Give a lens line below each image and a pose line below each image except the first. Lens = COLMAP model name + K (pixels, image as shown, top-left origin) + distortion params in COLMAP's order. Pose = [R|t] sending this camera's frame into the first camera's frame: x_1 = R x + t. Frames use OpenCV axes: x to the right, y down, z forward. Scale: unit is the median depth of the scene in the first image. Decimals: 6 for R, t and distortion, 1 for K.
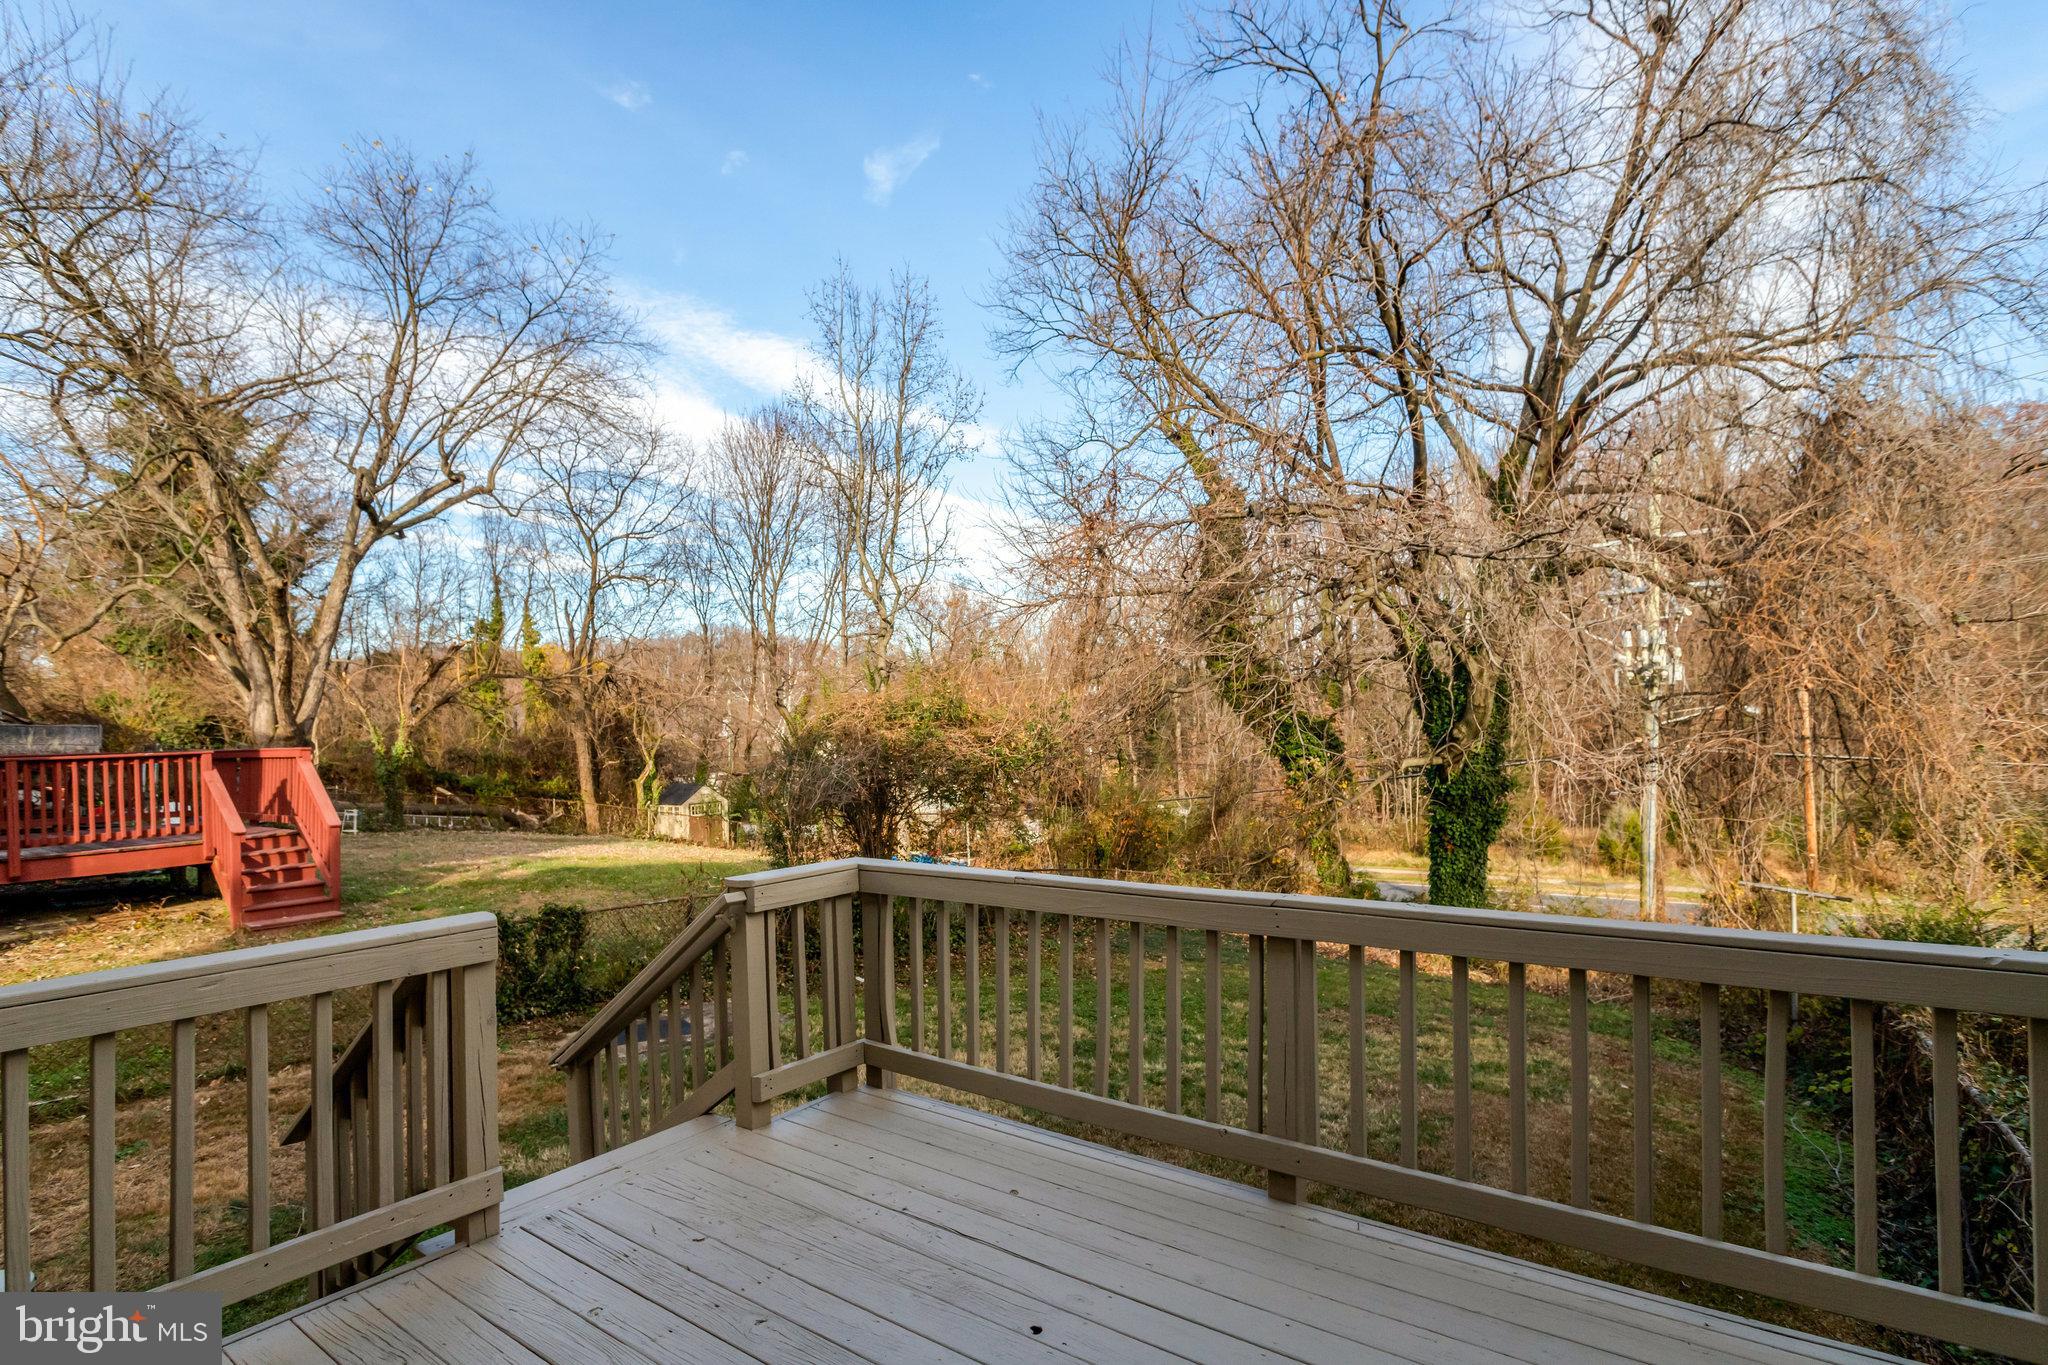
lens RADIAL K [[1017.8, 0, 1027.2], [0, 1017.8, 688.6], [0, 0, 1]] dist [-0.033742, 0.019760]
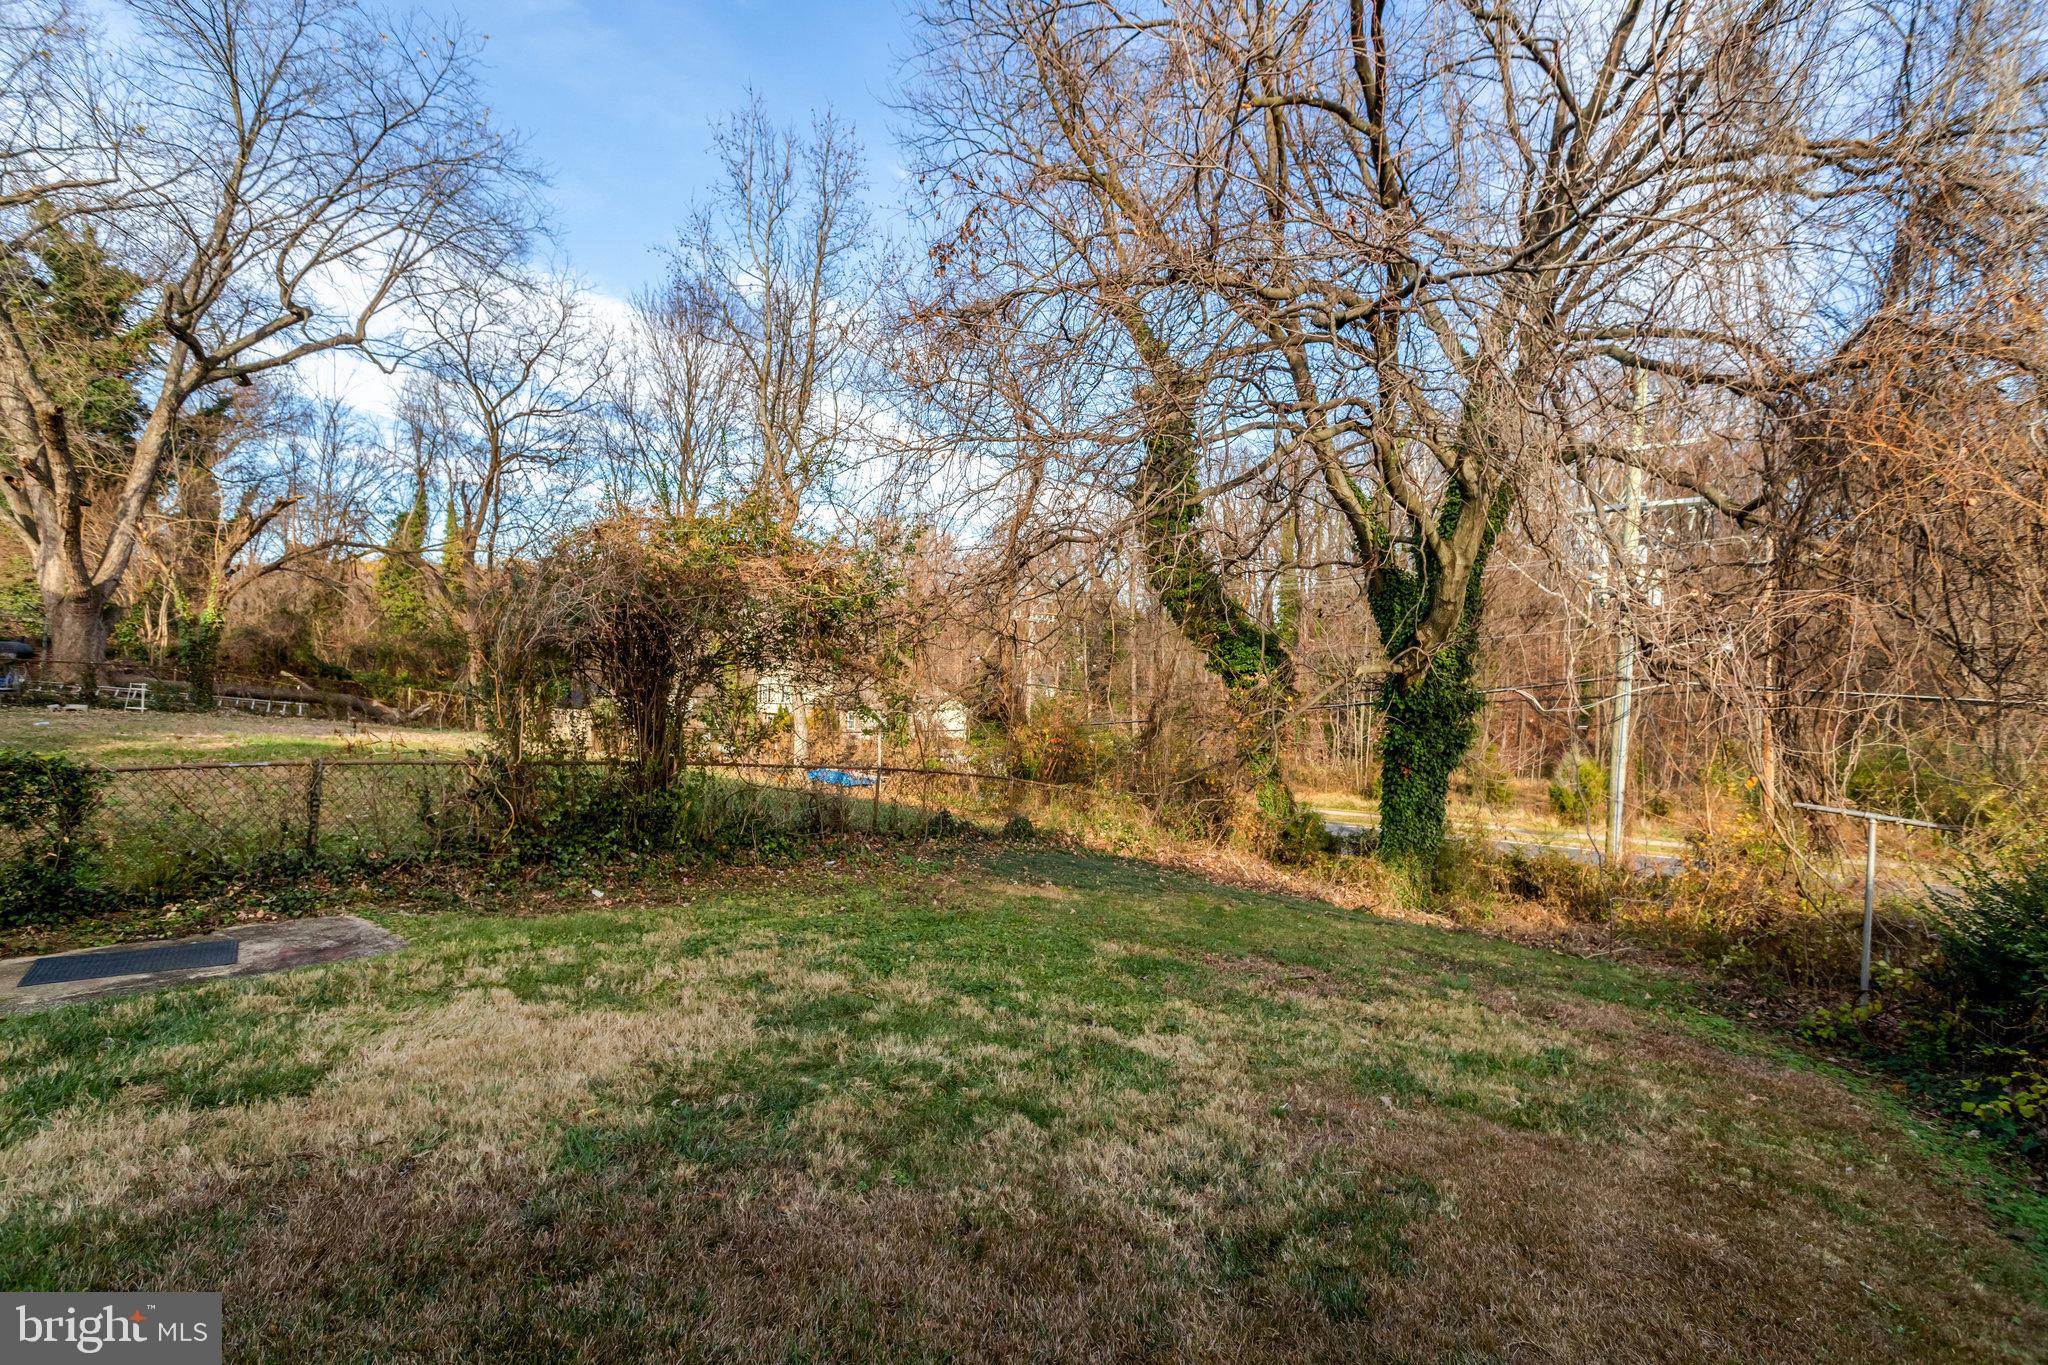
lens RADIAL K [[1005.6, 0, 1023.5], [0, 1005.6, 622.5], [0, 0, 1]] dist [-0.015310, -0.000078]
pose [[0.998584, 0.041838, 0.032857, 0.044477], [-0.041779, 0.999124, -0.002463, 0.035882], [-0.032931, 0.001087, 0.999457, 0.119227]]
